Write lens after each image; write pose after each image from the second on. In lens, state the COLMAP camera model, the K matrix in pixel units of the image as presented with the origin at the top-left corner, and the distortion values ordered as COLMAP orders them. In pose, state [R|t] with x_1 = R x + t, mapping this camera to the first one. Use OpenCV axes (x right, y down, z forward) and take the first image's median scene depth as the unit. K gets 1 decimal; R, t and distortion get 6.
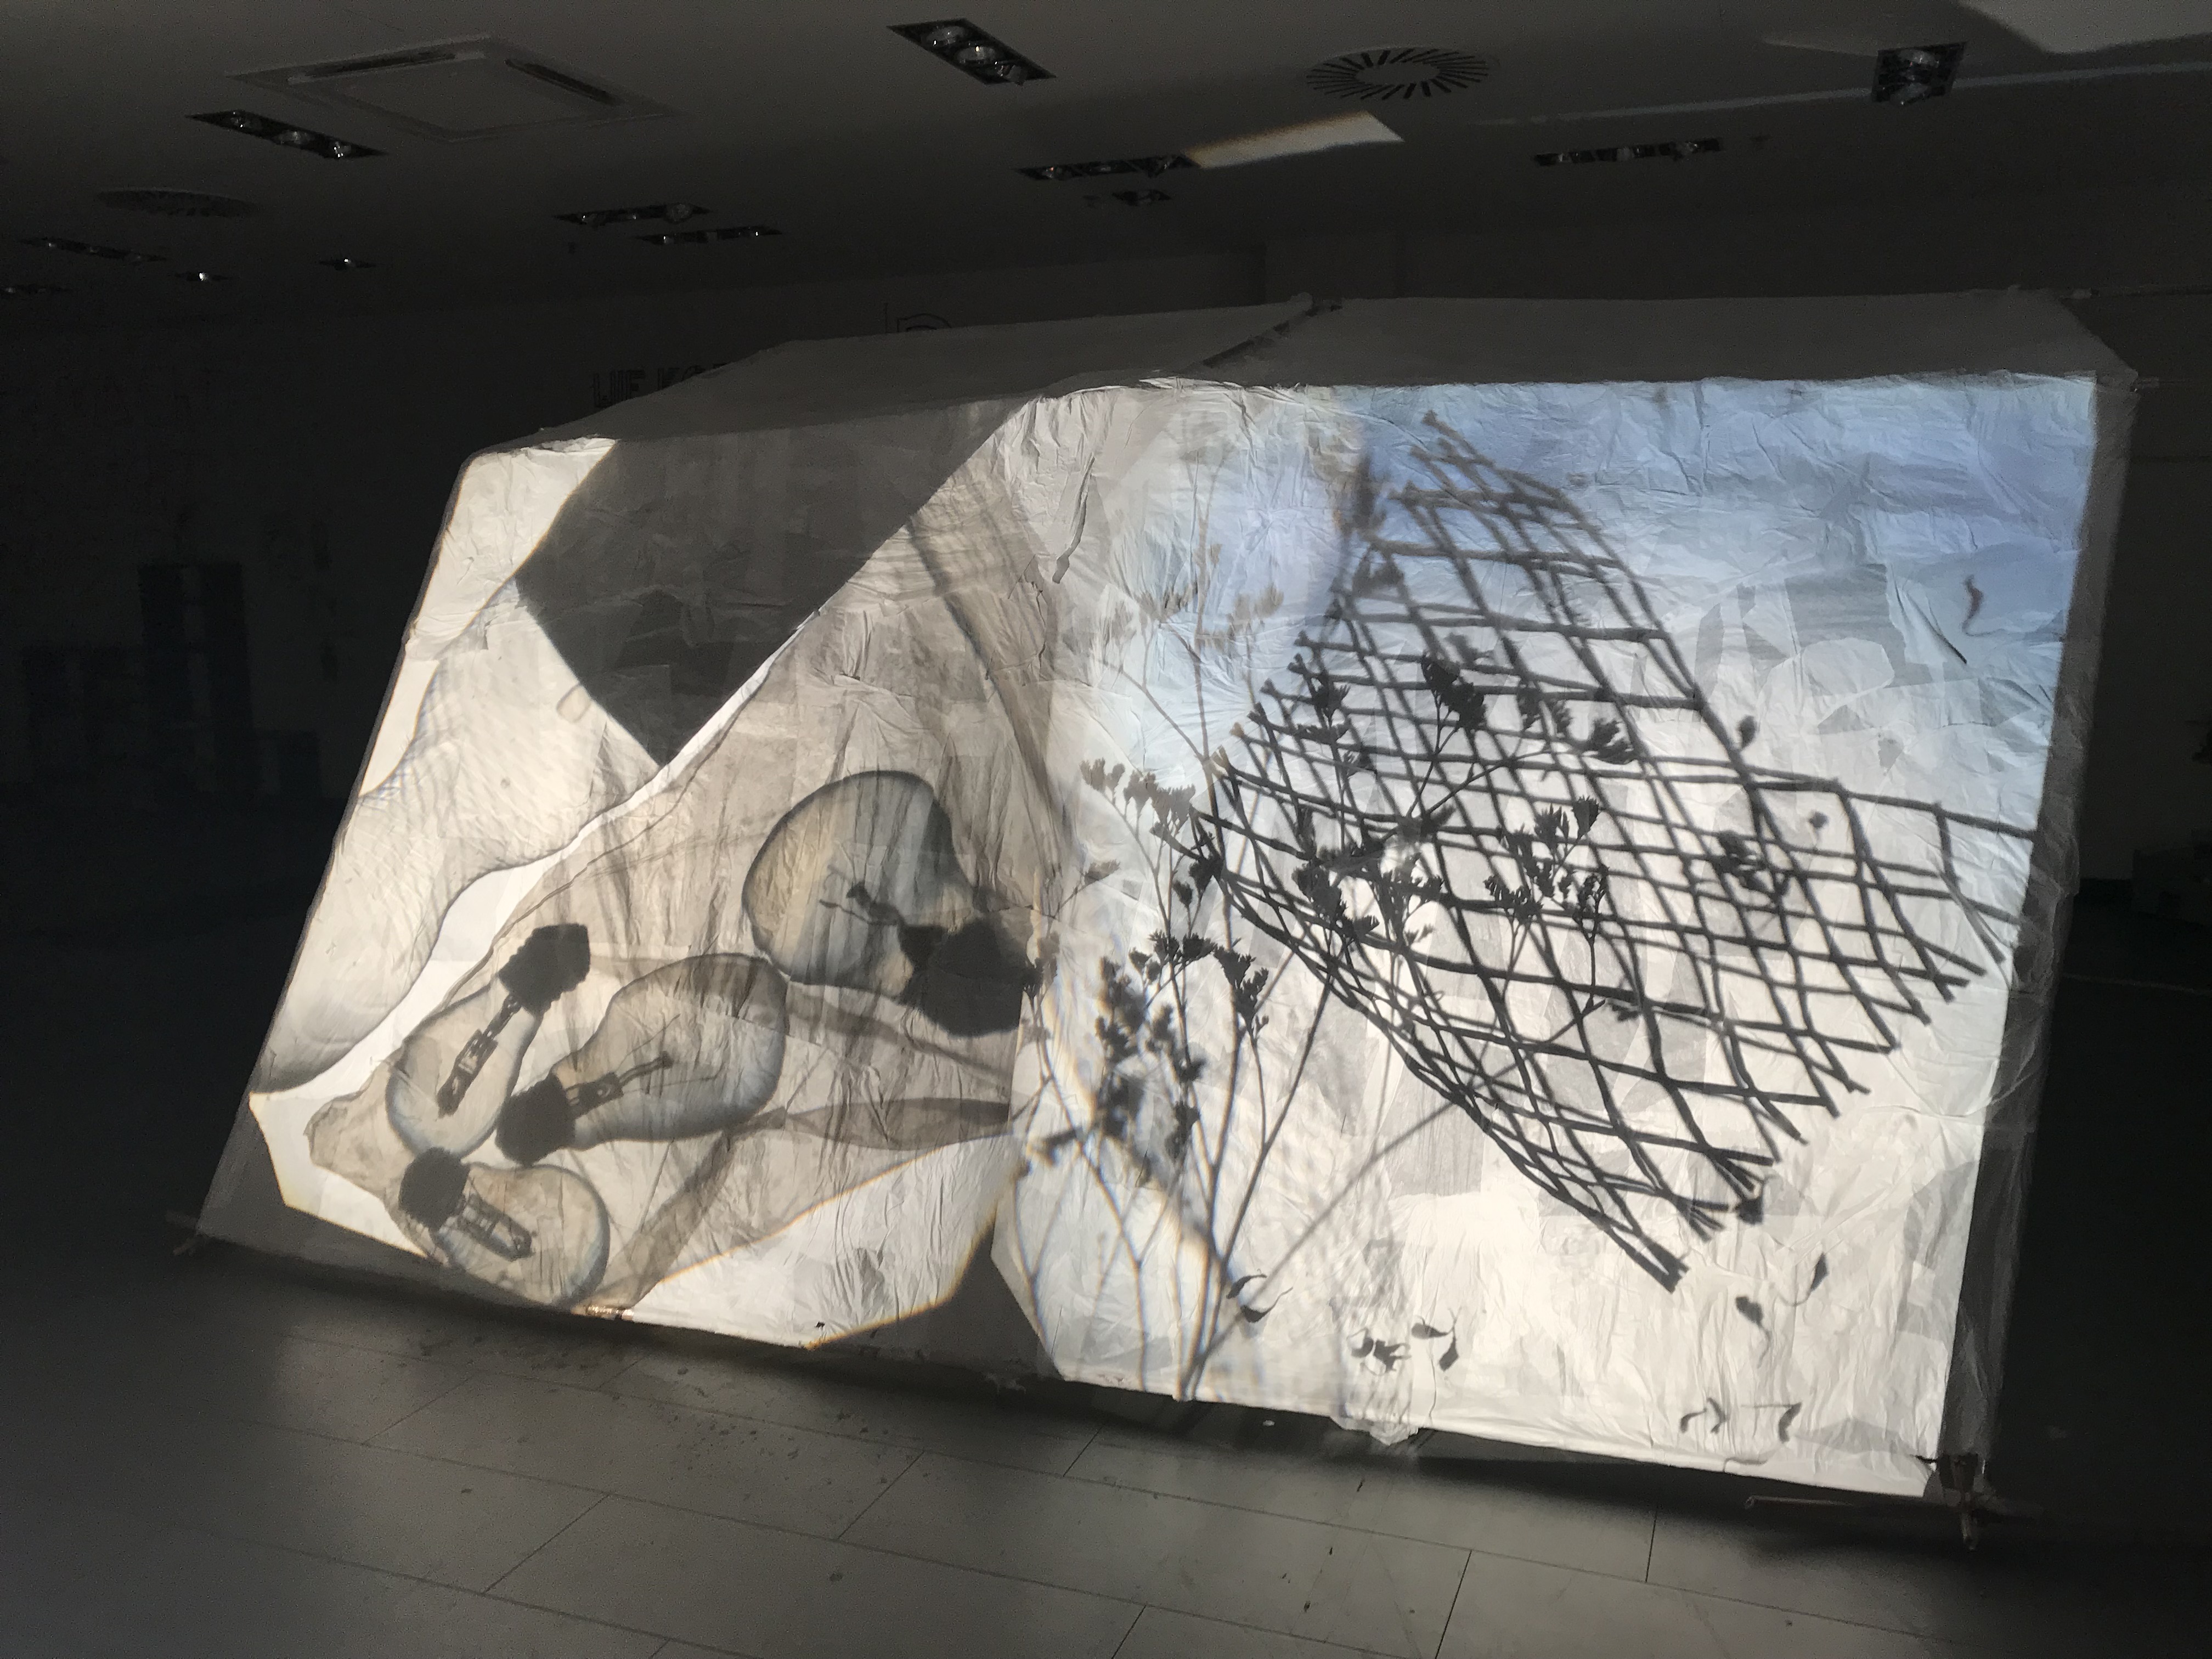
lens RADIAL K [[1822.1, 0, 1138.2], [0, 1822.1, 817.8], [0, 0, 1]] dist [0.059527, -0.109466]
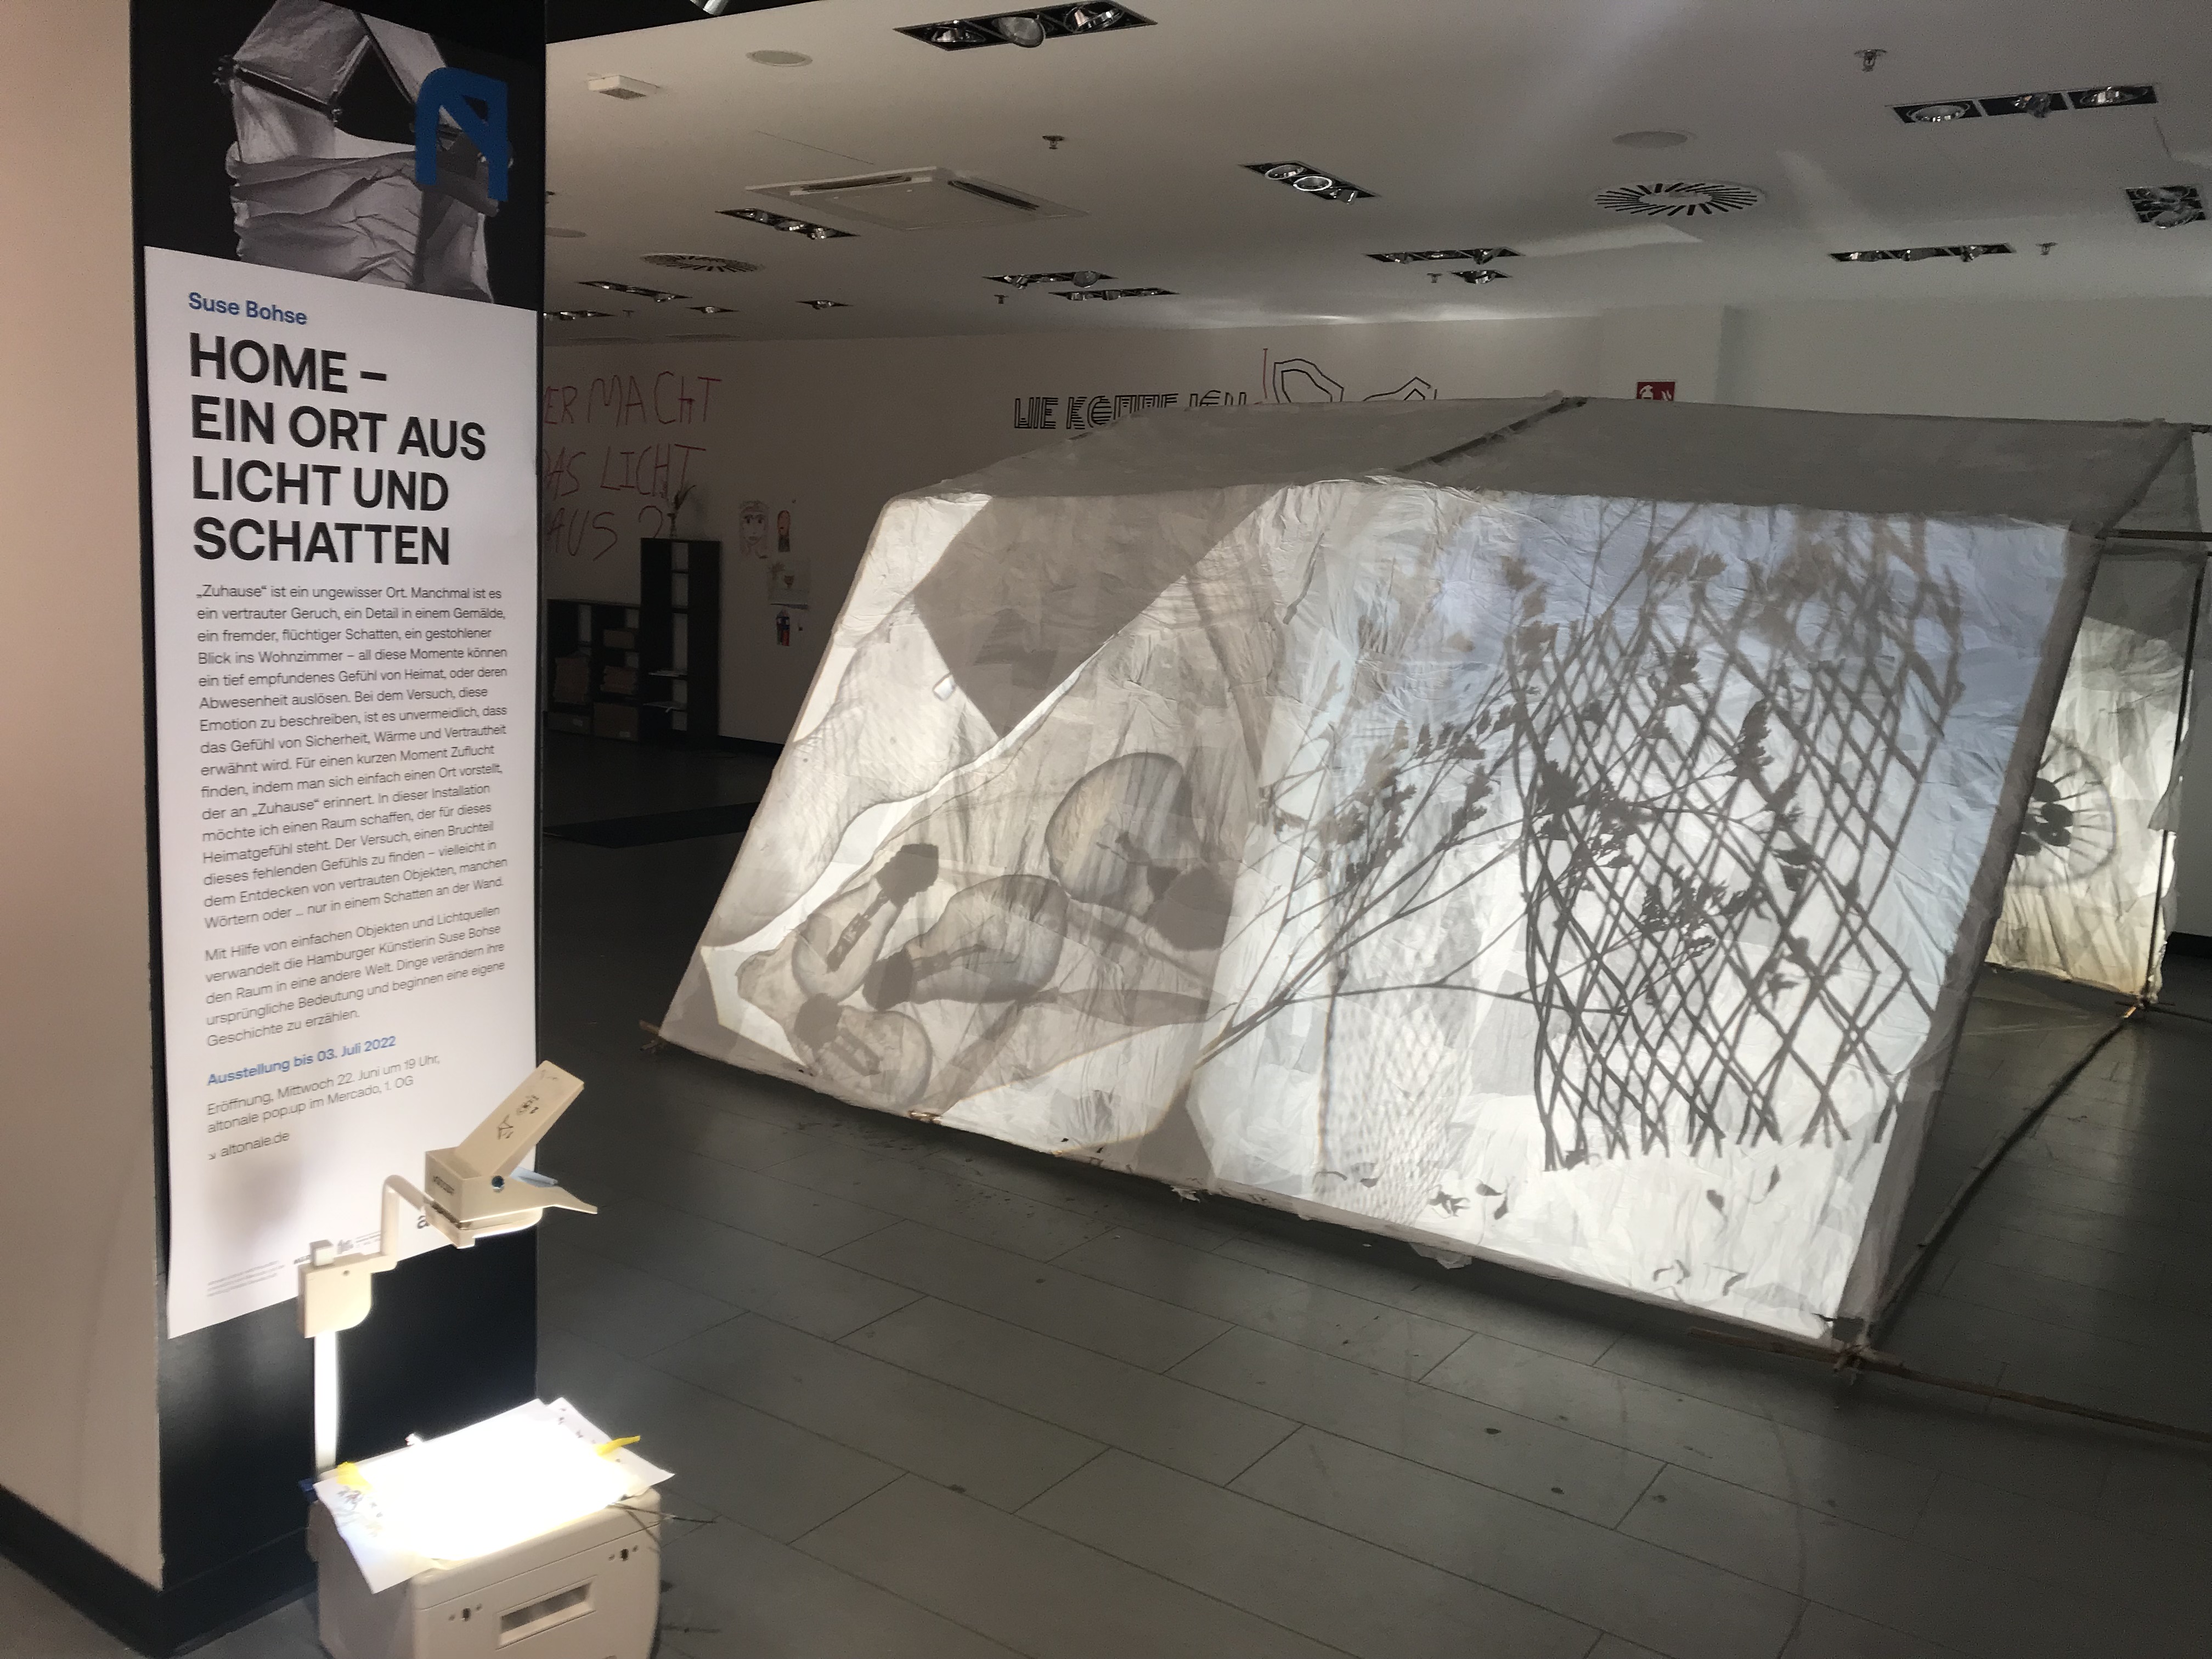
lens RADIAL K [[1822.1, 0, 1117.6], [0, 1822.1, 830.7], [0, 0, 1]] dist [0.059527, -0.109466]
pose [[0.970954, 0.092288, -0.220753, 0.146432], [-0.090887, 0.995724, 0.016518, 0.012116], [0.221334, 0.004025, 0.975190, -0.344079]]
